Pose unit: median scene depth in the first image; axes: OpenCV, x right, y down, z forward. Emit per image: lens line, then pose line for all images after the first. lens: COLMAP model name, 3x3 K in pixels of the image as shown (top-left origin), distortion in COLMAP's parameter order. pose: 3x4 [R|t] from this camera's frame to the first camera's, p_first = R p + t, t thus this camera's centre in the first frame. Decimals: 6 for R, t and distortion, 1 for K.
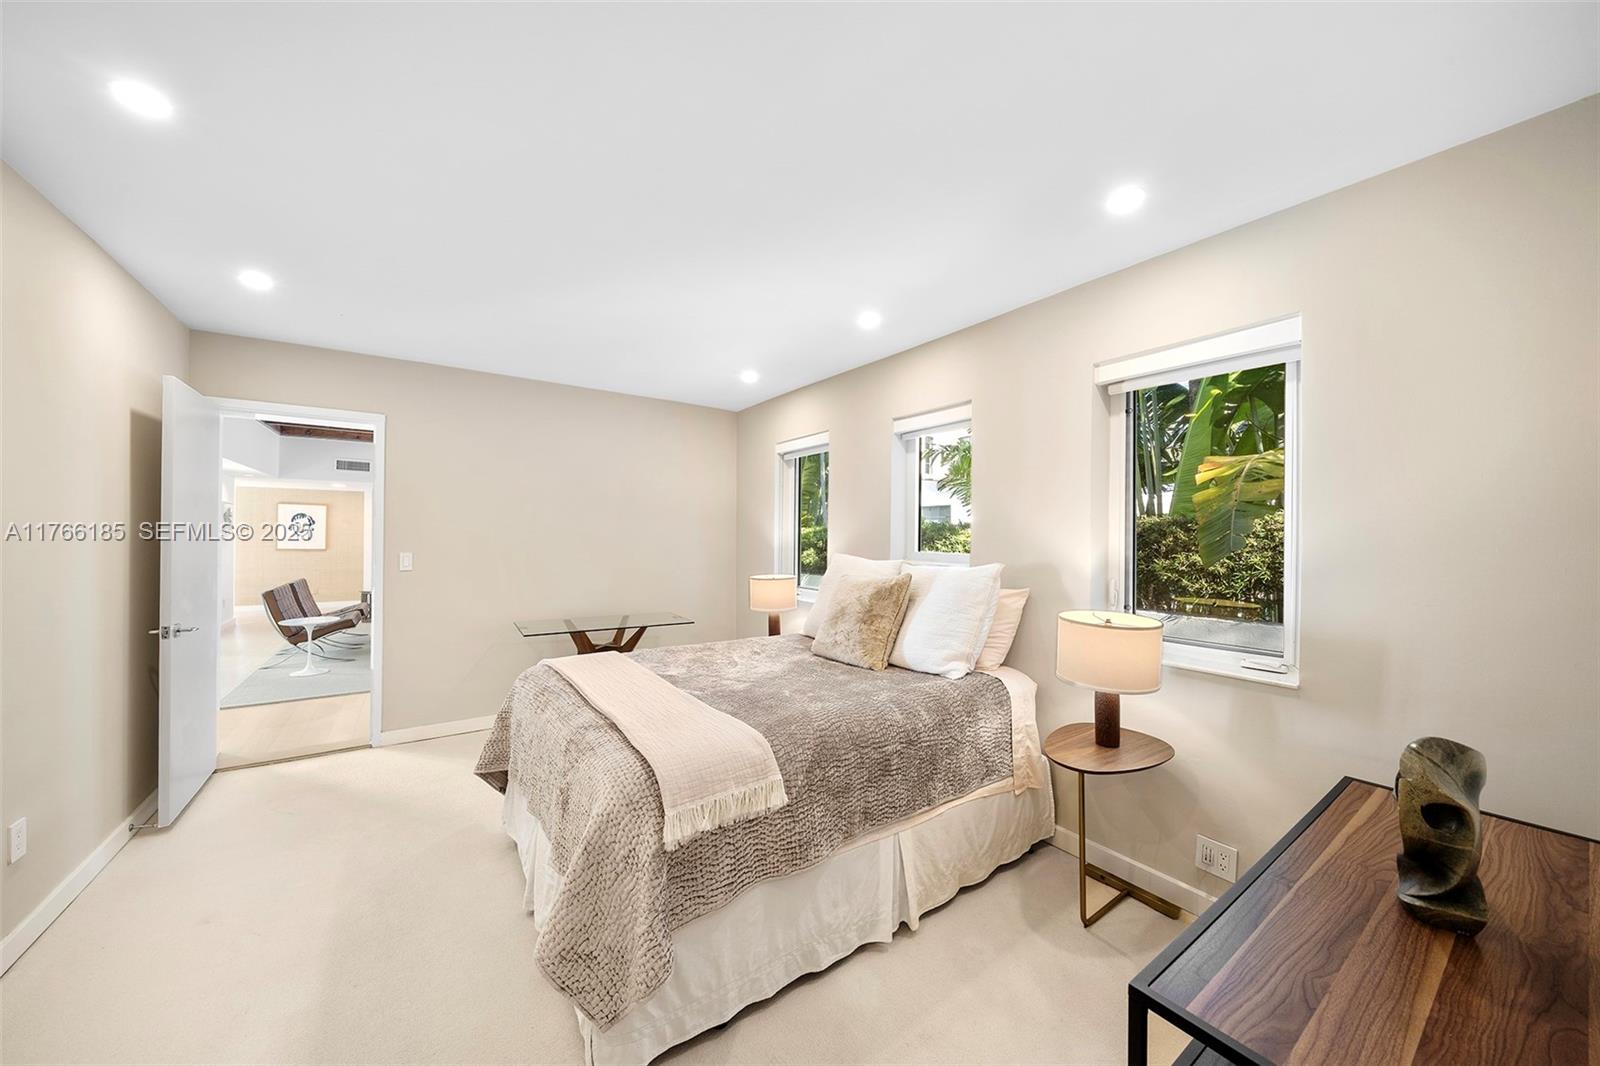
lens RADIAL K [[549.2, 0, 805.1], [0, 549.2, 528.1], [0, 0, 1]] dist [-0.006027, 0.000515]
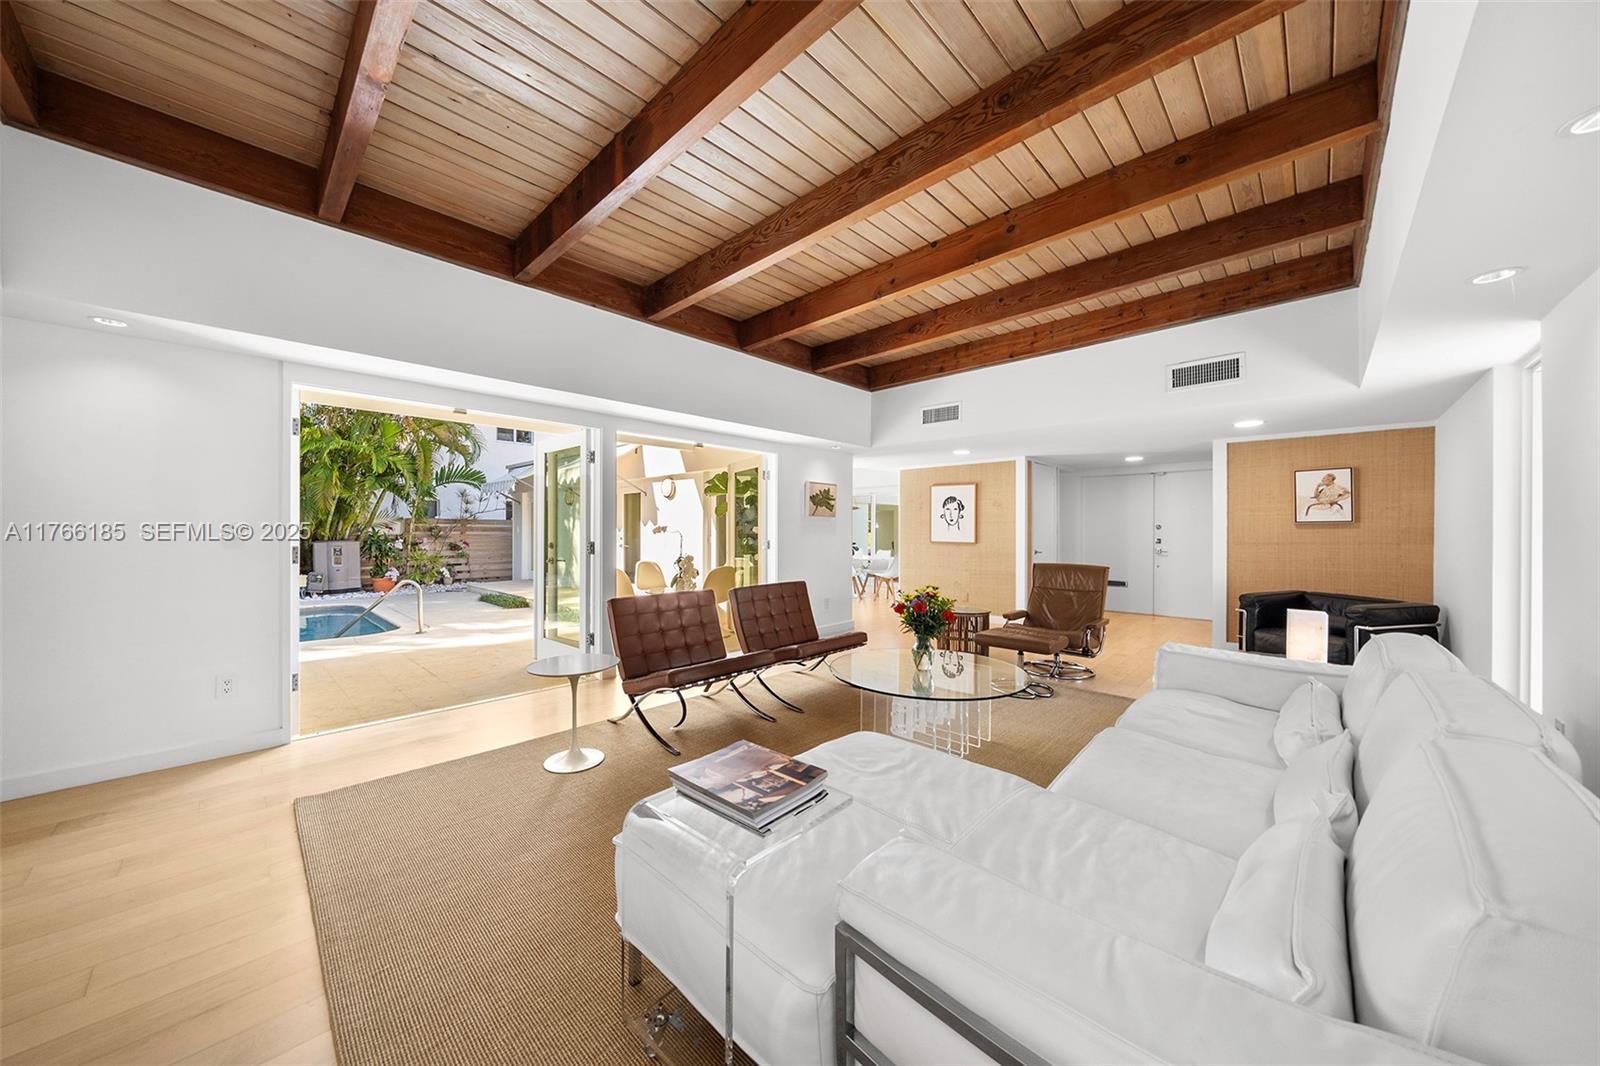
lens RADIAL K [[549.2, 0, 797.6], [0, 549.2, 528.6], [0, 0, 1]] dist [-0.006027, 0.000515]
pose [[0.201206, -0.009653, -0.979501, -0.184431], [0.003347, 0.999952, -0.009167, 0.026421], [0.979543, -0.001434, 0.201229, 0.617265]]
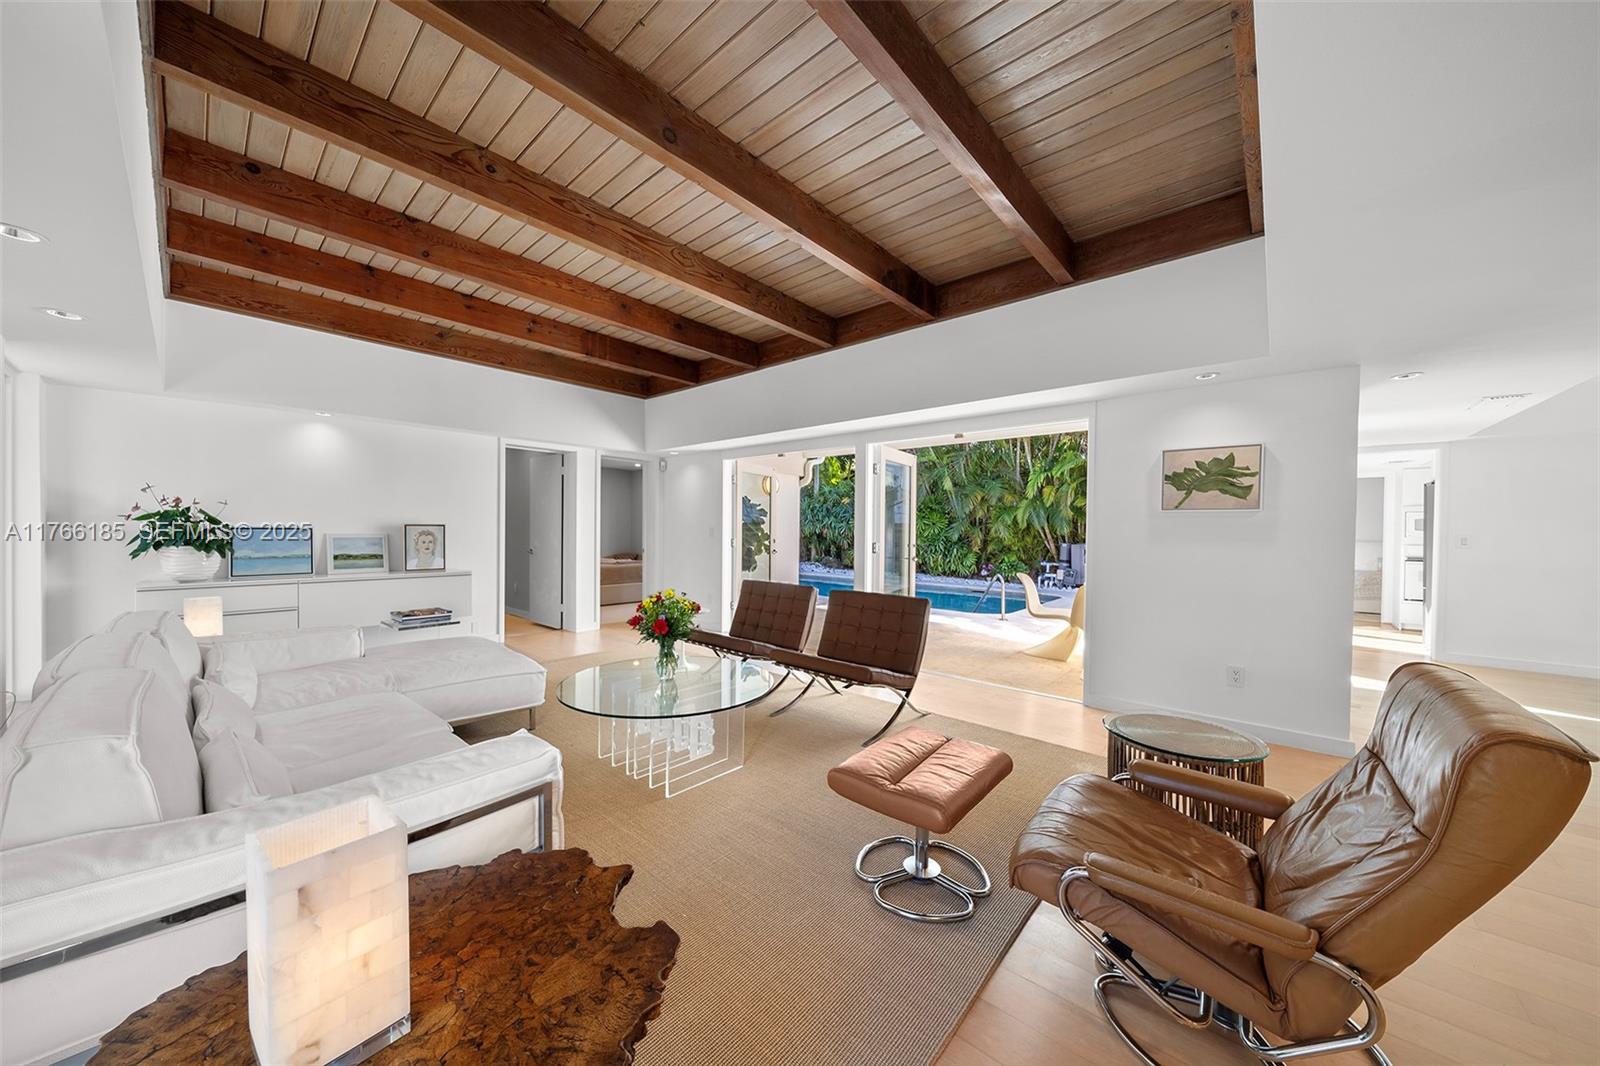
lens RADIAL K [[549.2, 0, 792.7], [0, 549.2, 541.2], [0, 0, 1]] dist [-0.006027, 0.000515]
pose [[-0.969198, -0.013312, -0.245924, -0.476792], [-0.017327, 0.999750, 0.014167, 0.026556], [0.245674, 0.017992, -0.969186, 1.057759]]
